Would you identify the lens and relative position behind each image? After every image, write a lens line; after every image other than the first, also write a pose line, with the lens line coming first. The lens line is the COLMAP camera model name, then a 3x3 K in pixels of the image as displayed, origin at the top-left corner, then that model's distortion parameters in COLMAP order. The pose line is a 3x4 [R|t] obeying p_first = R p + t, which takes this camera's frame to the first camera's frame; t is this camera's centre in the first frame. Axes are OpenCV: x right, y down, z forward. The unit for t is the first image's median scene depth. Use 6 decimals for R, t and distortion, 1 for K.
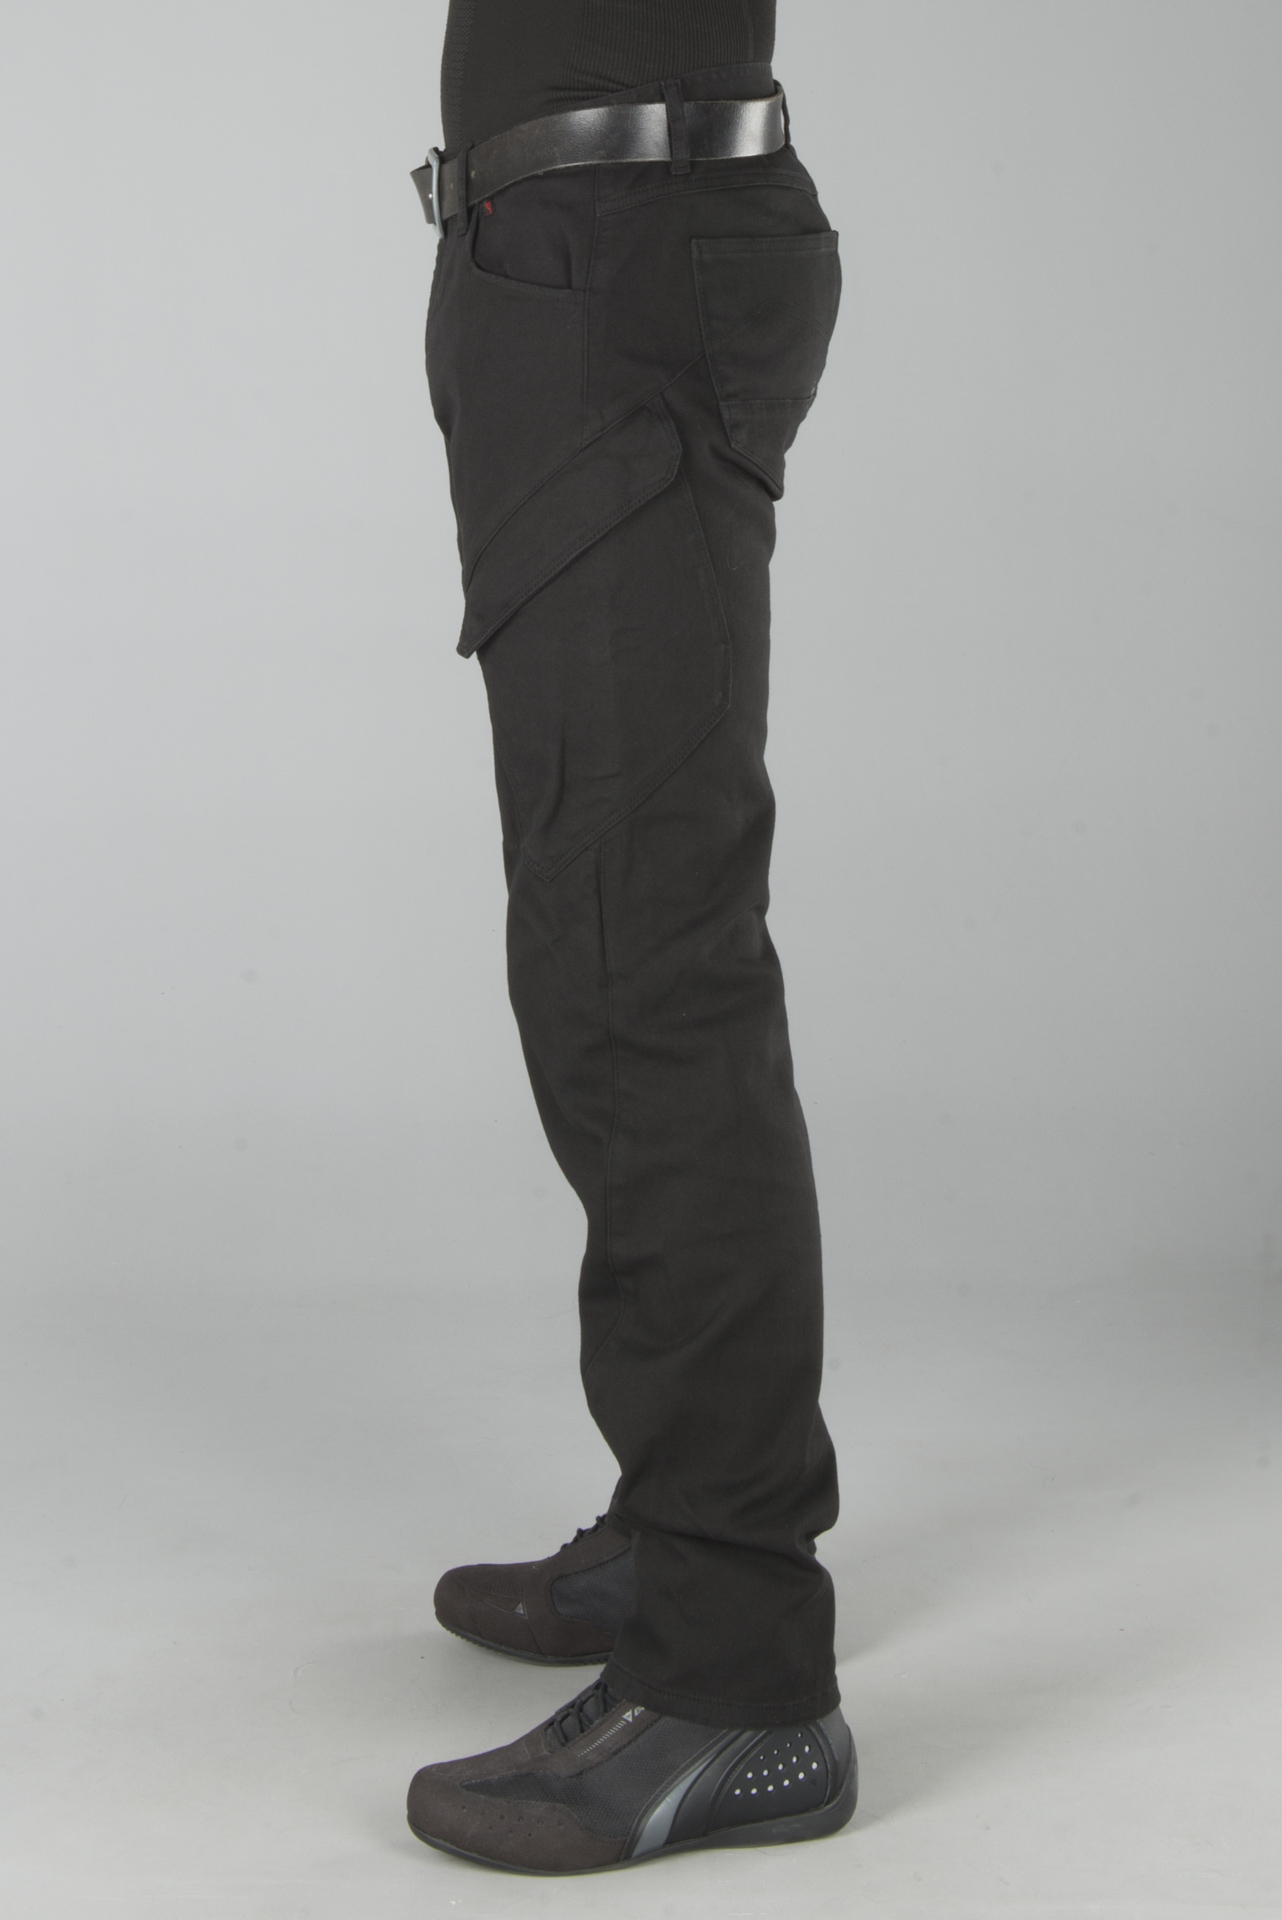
lens RADIAL K [[2110.1, 0, 638.4], [0, 2110.1, 954.5], [0, 0, 1]] dist [0.117780, 0.000000]
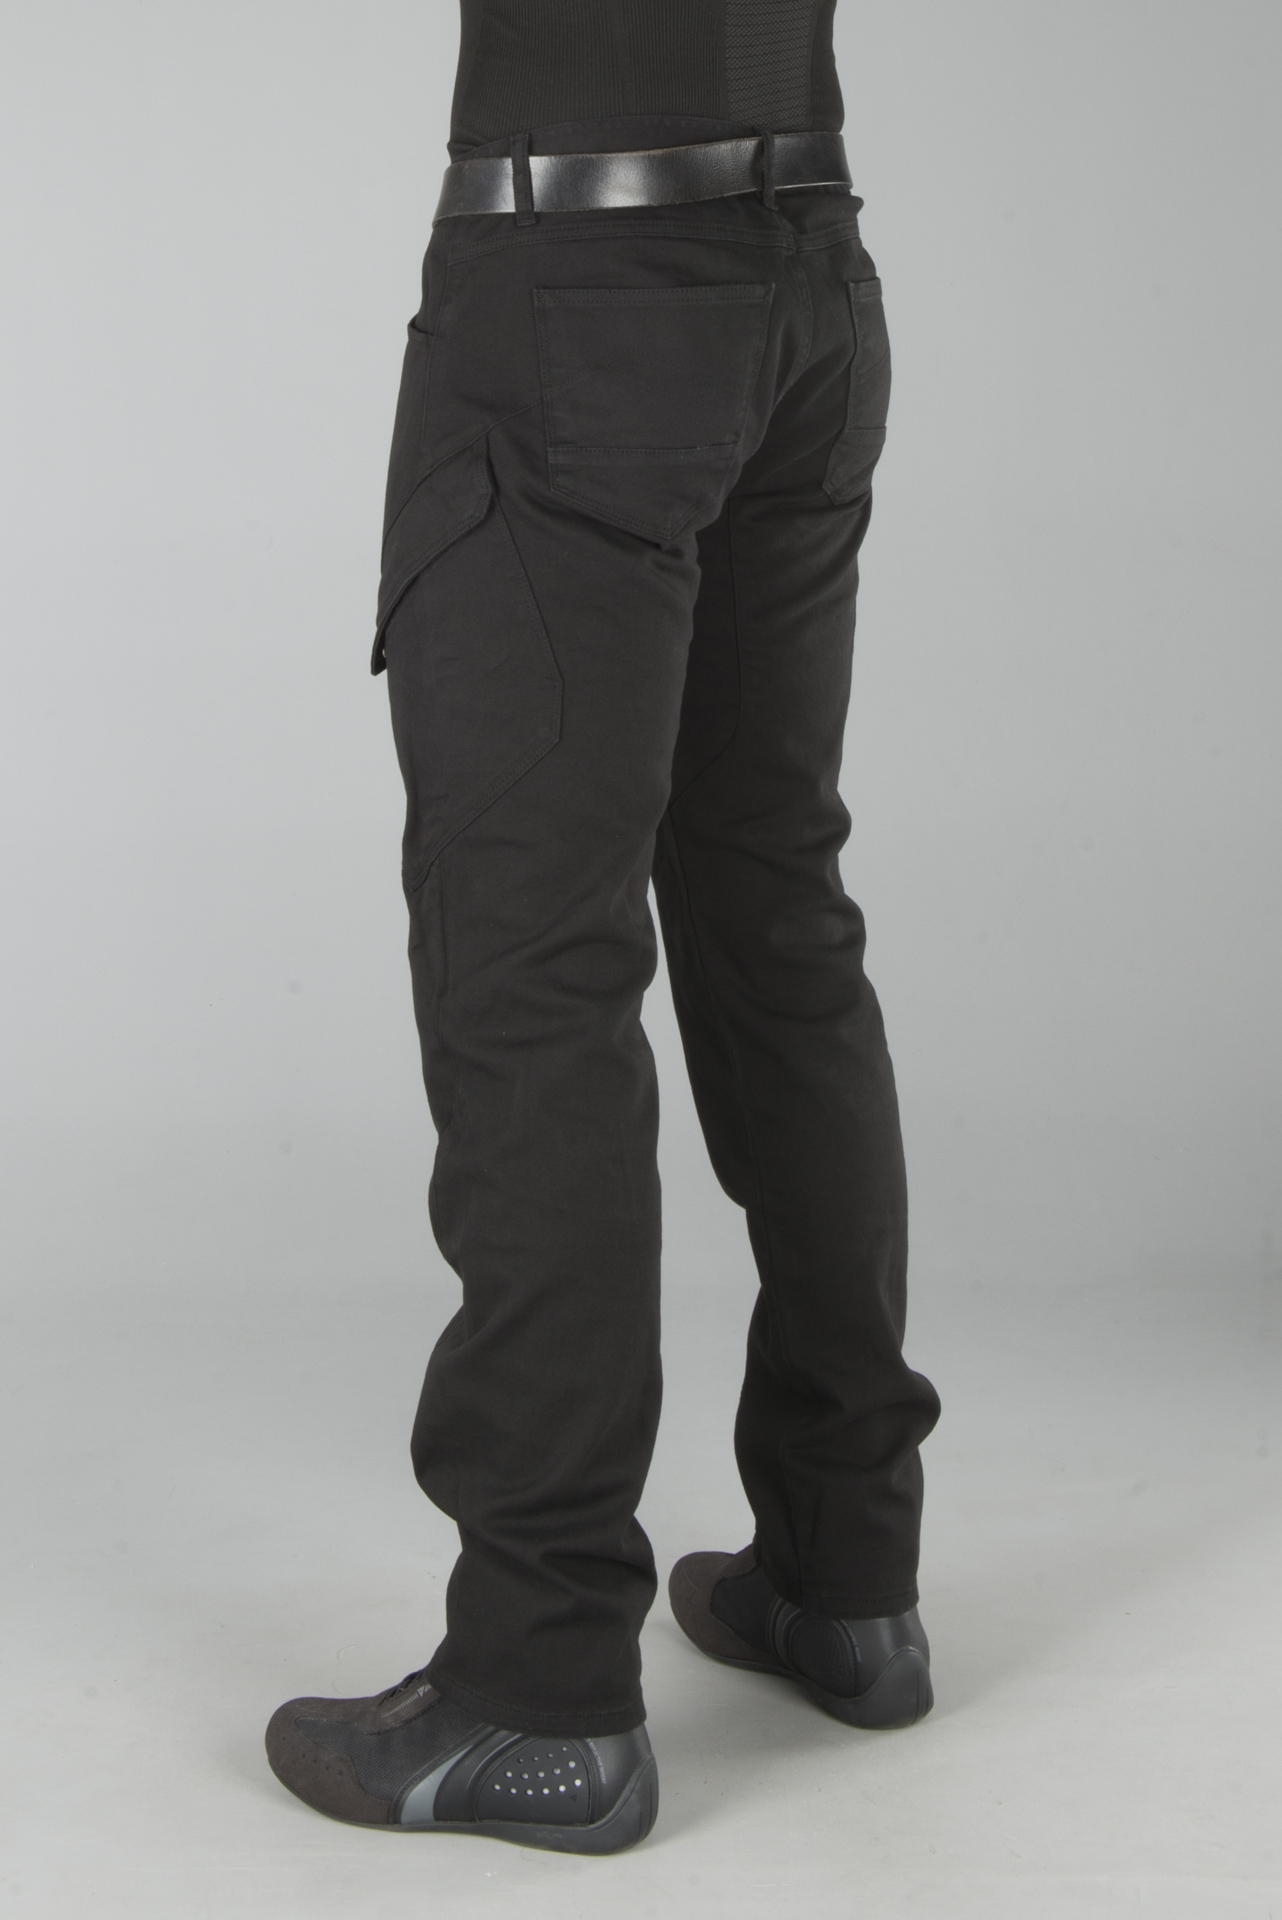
lens RADIAL K [[2110.1, 0, 643.7], [0, 2110.1, 957.5], [0, 0, 1]] dist [0.117780, 0.000000]
pose [[0.935436, 0.127663, -0.329640, 0.421007], [-0.125431, 0.991704, 0.028126, -0.045777], [0.330496, 0.015036, 0.943688, 0.044683]]
